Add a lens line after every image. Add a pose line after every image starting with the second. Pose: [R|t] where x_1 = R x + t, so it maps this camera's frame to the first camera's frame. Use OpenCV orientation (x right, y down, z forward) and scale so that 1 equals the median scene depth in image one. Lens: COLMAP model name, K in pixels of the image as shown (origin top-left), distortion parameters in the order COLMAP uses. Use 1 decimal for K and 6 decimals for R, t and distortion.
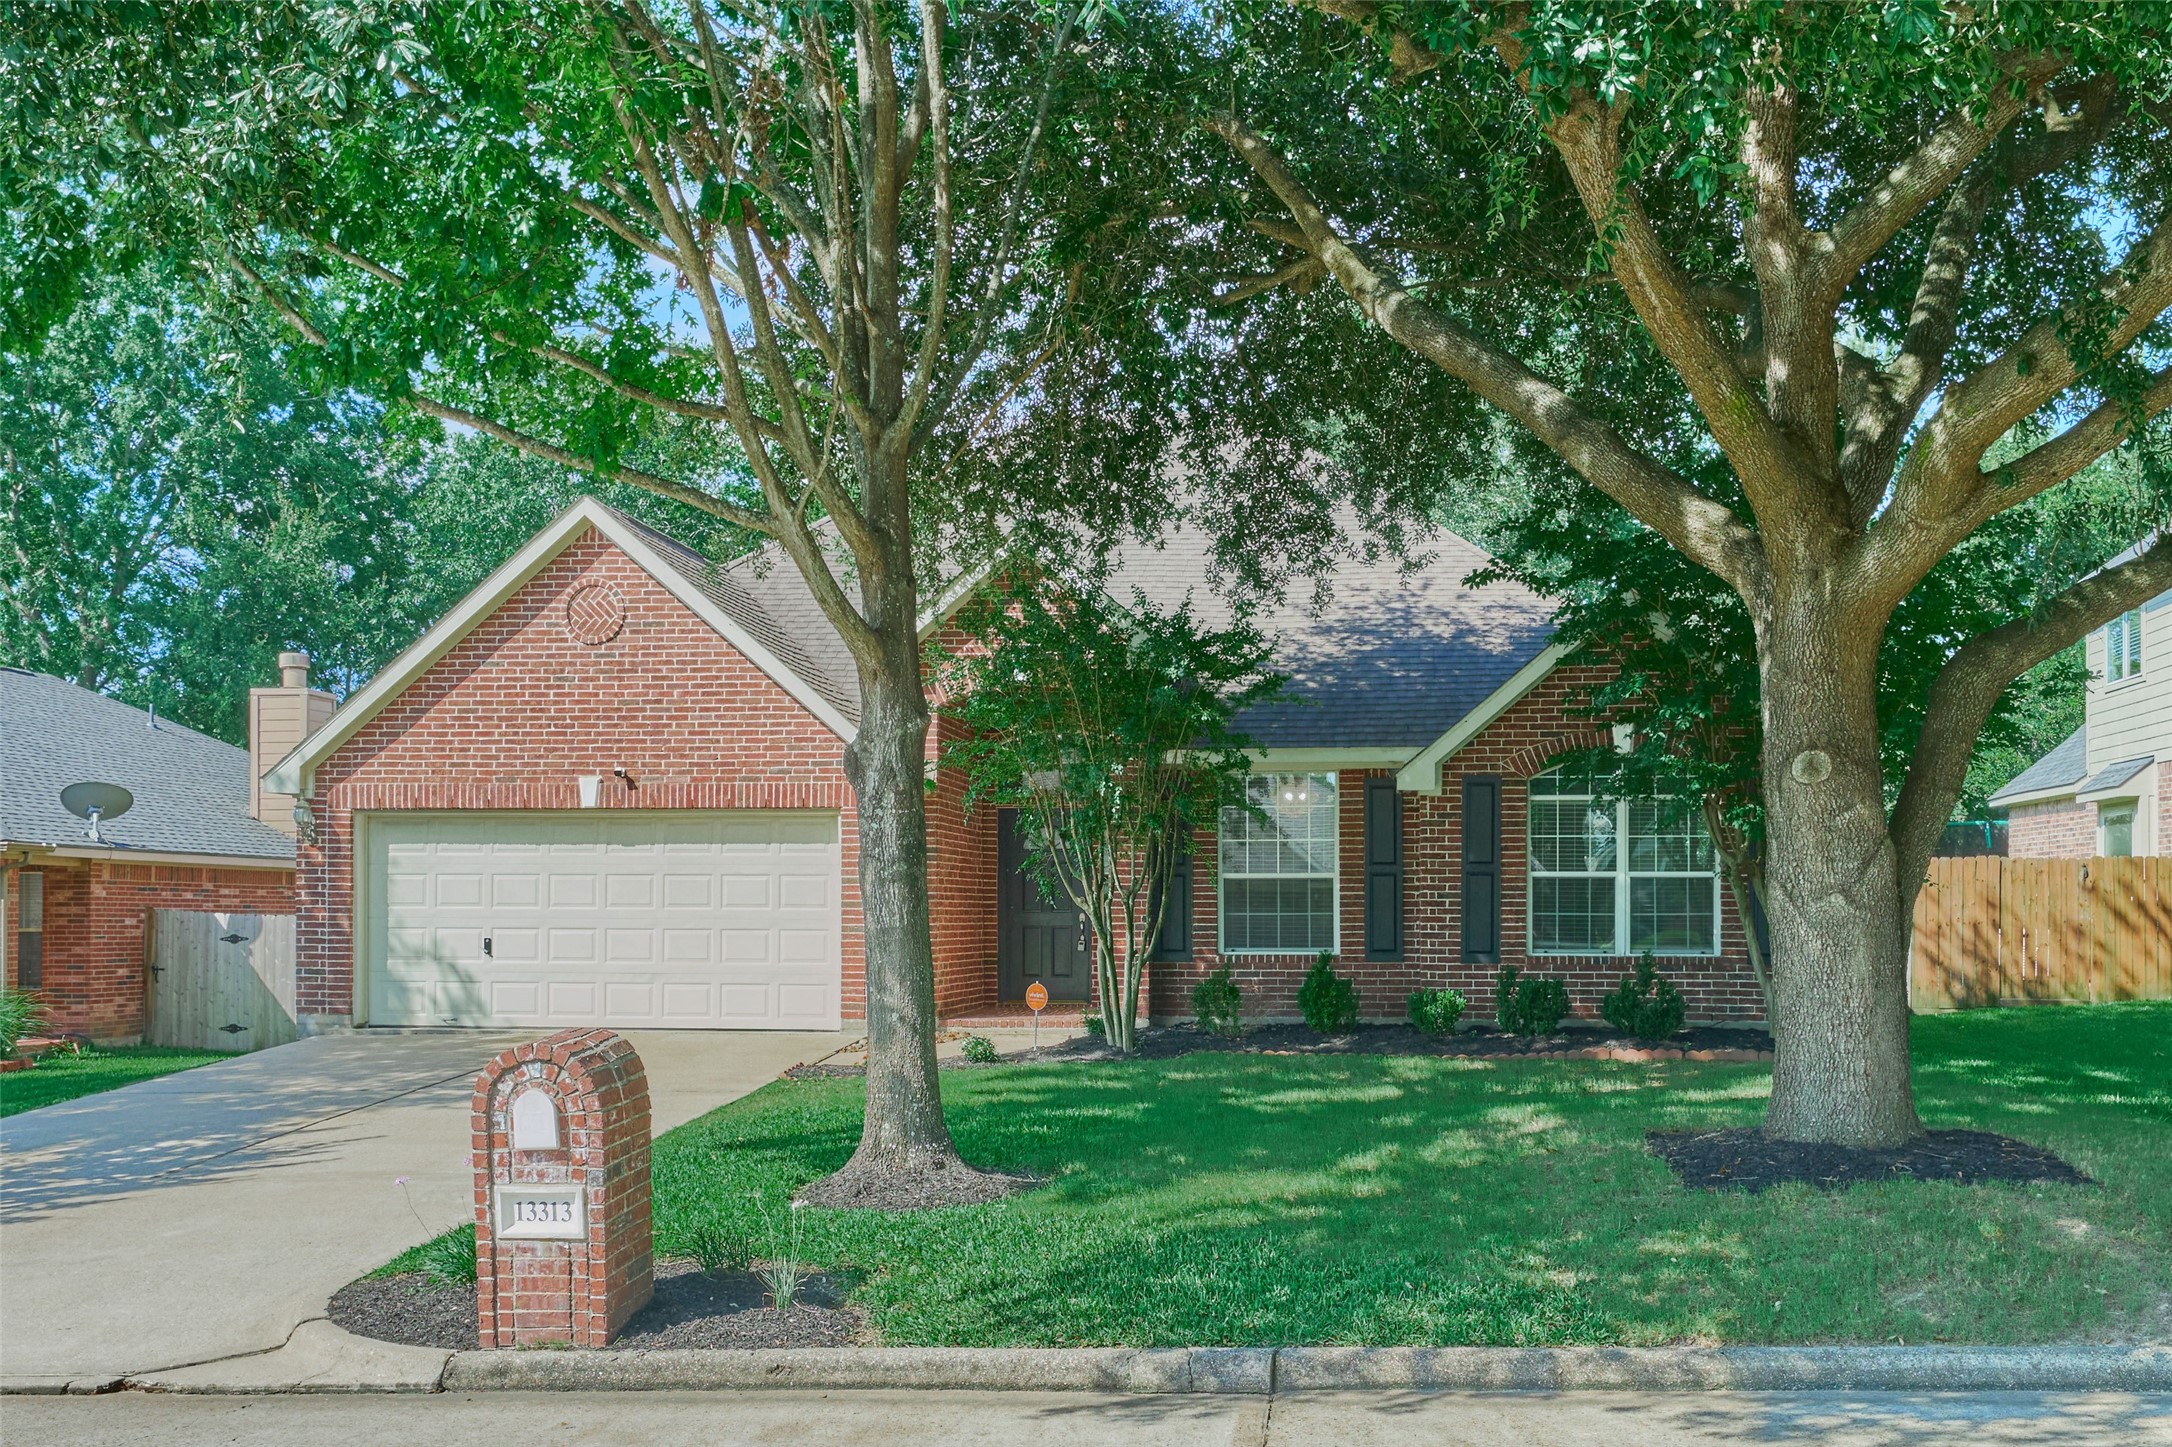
lens RADIAL K [[1005.3, 0, 1086.0], [0, 1005.3, 723.5], [0, 0, 1]] dist [0.000629, 0.000265]
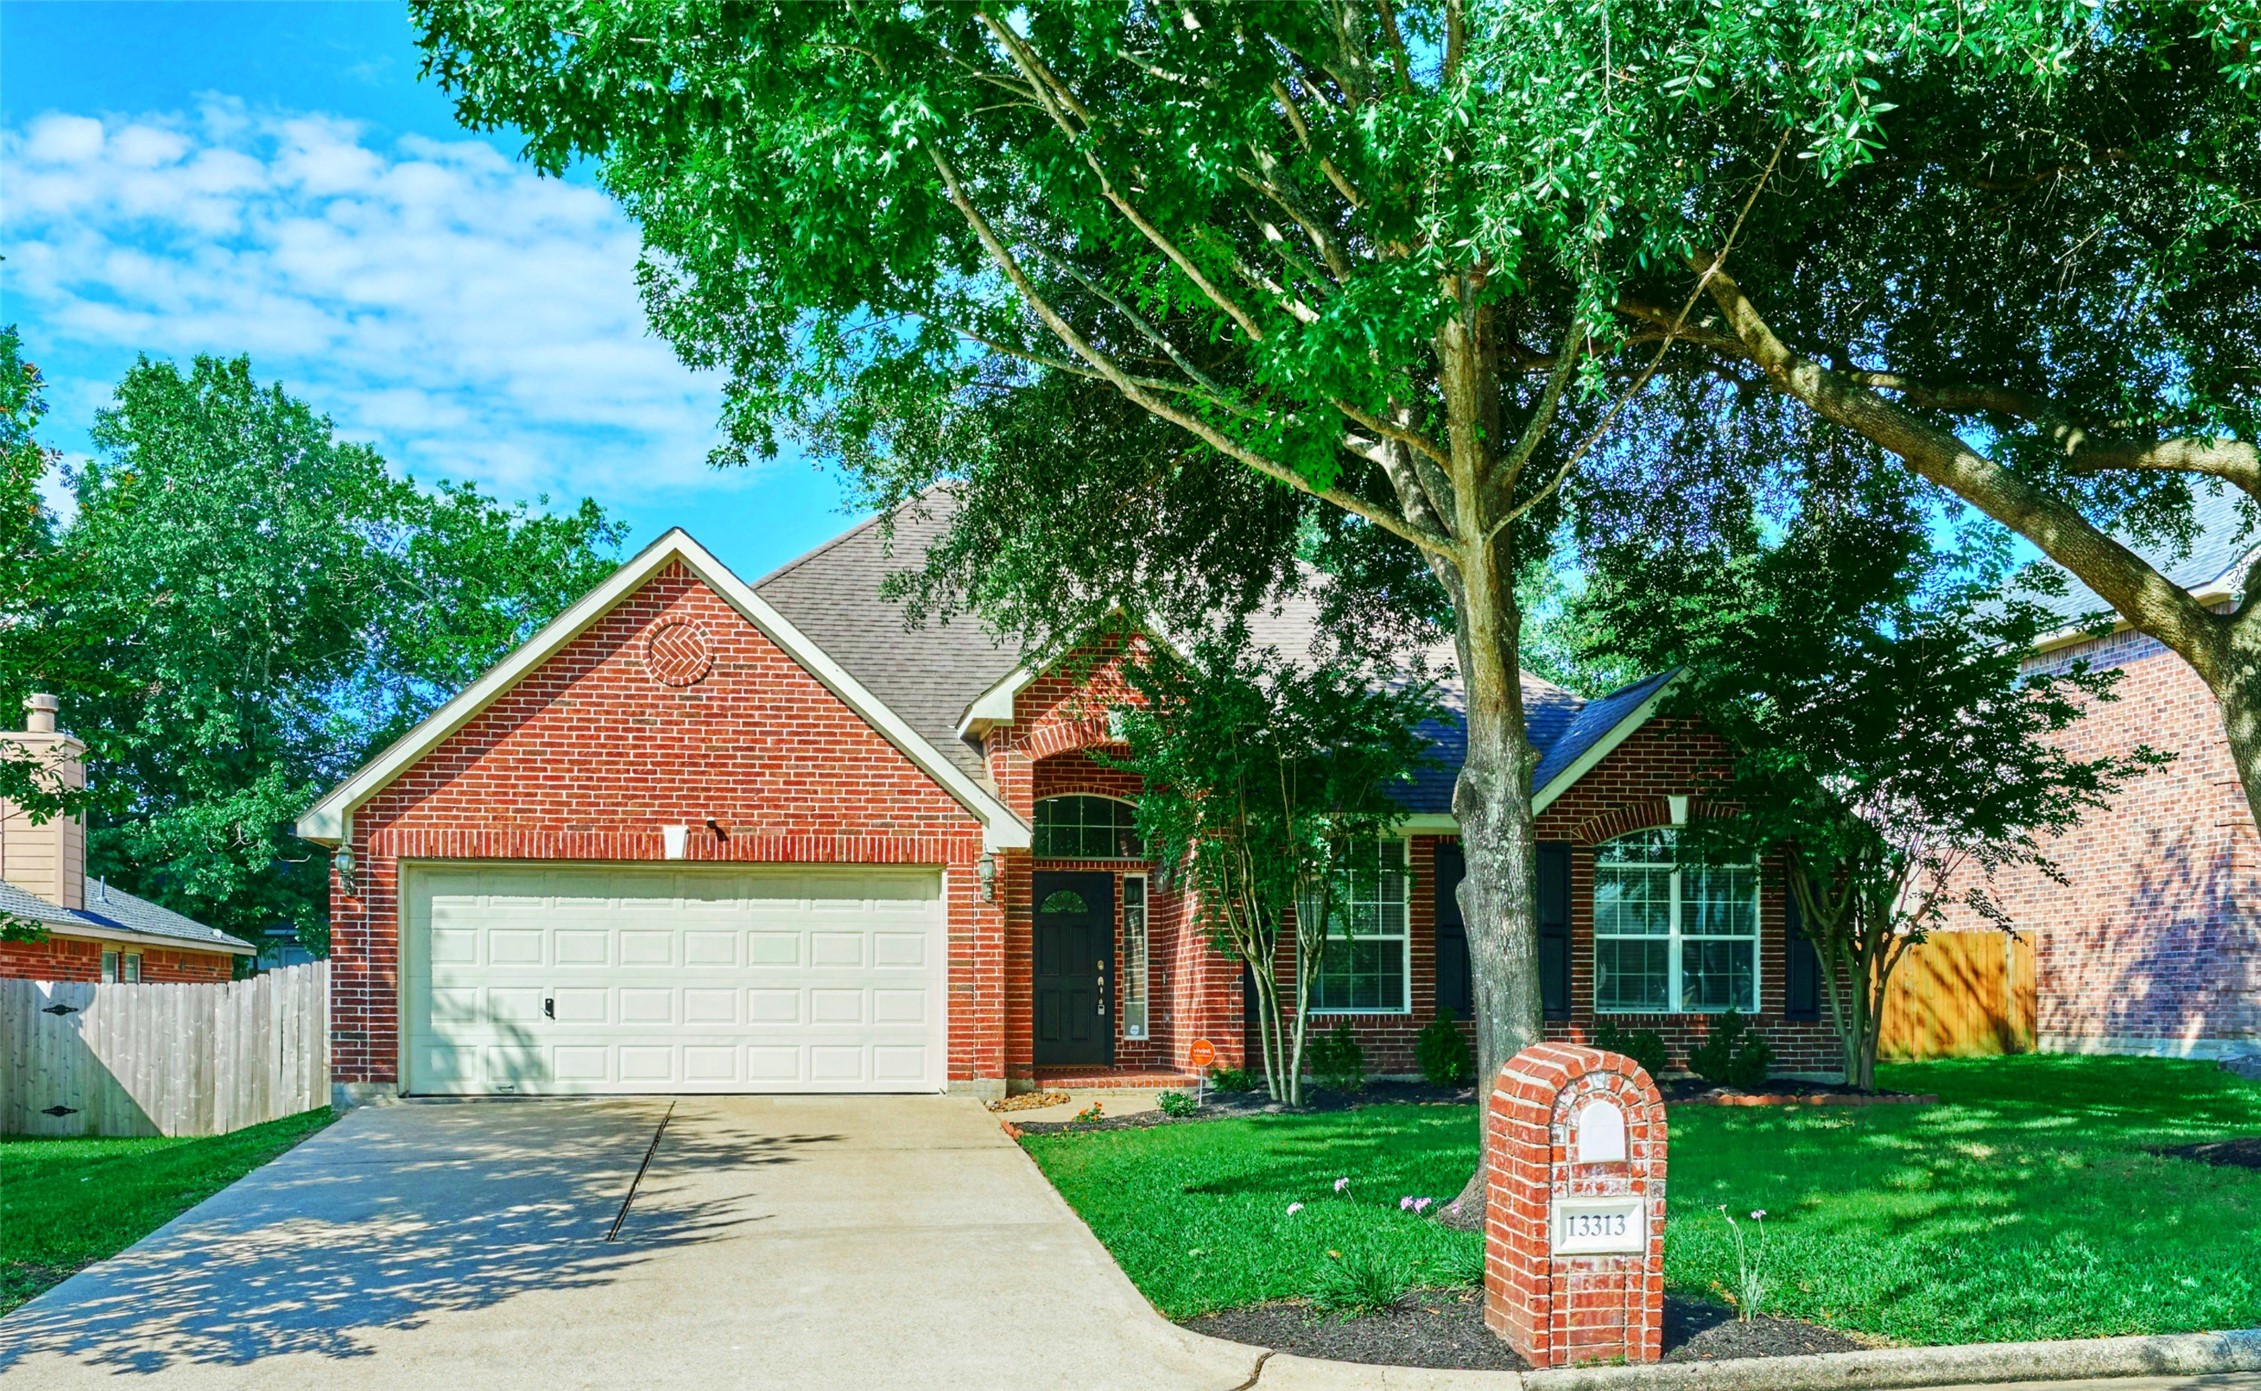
lens RADIAL K [[1003.9, 0, 1125.9], [0, 1003.9, 794.3], [0, 0, 1]] dist [0.000455, -0.000090]
pose [[0.991472, 0.024075, 0.128079, -0.194980], [-0.024165, 0.999708, -0.000857, 0.013405], [-0.128062, -0.002246, 0.991764, 0.015639]]
